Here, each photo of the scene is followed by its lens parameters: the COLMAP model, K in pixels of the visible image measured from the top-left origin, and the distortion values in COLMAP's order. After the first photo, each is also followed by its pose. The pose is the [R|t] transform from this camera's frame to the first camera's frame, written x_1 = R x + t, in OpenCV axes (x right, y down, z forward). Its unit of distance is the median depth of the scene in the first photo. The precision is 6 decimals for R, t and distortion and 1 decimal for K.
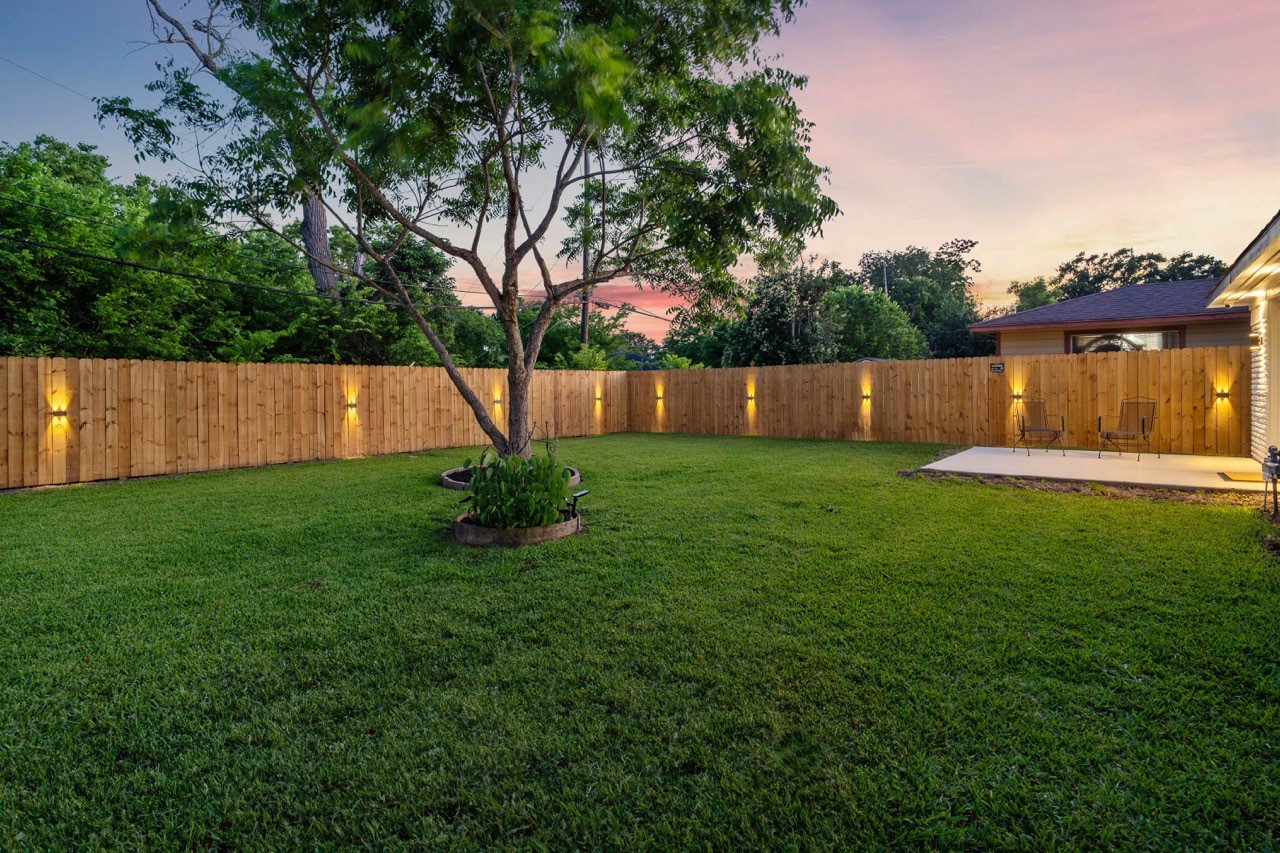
lens RADIAL K [[621.4, 0, 630.3], [0, 621.4, 382.6], [0, 0, 1]] dist [-0.004021, 0.000817]
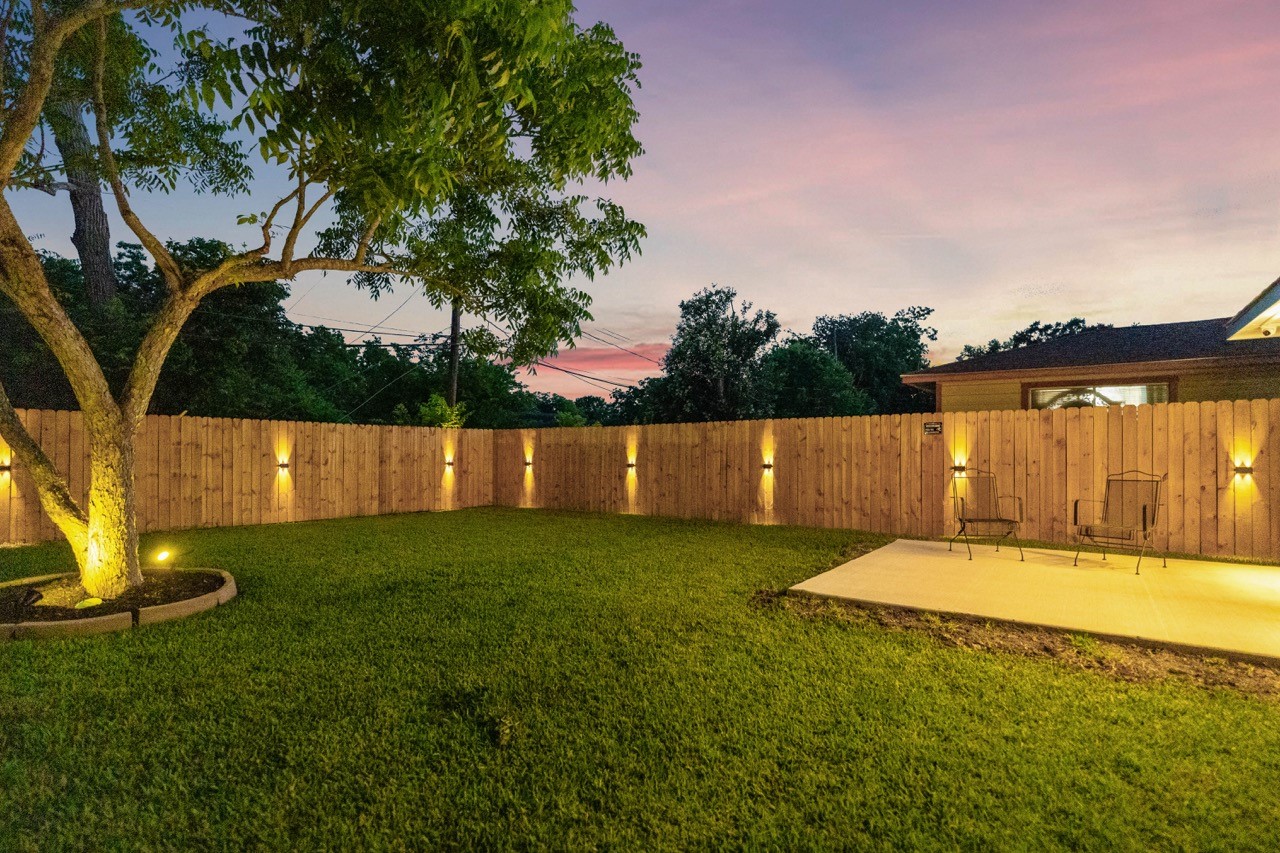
lens RADIAL K [[621.4, 0, 638.5], [0, 621.4, 434.6], [0, 0, 1]] dist [-0.004021, 0.000817]
pose [[0.997943, 0.016723, 0.061890, 0.186521], [-0.015327, 0.999619, -0.022963, 0.005016], [-0.062251, 0.021968, 0.997819, 0.273051]]
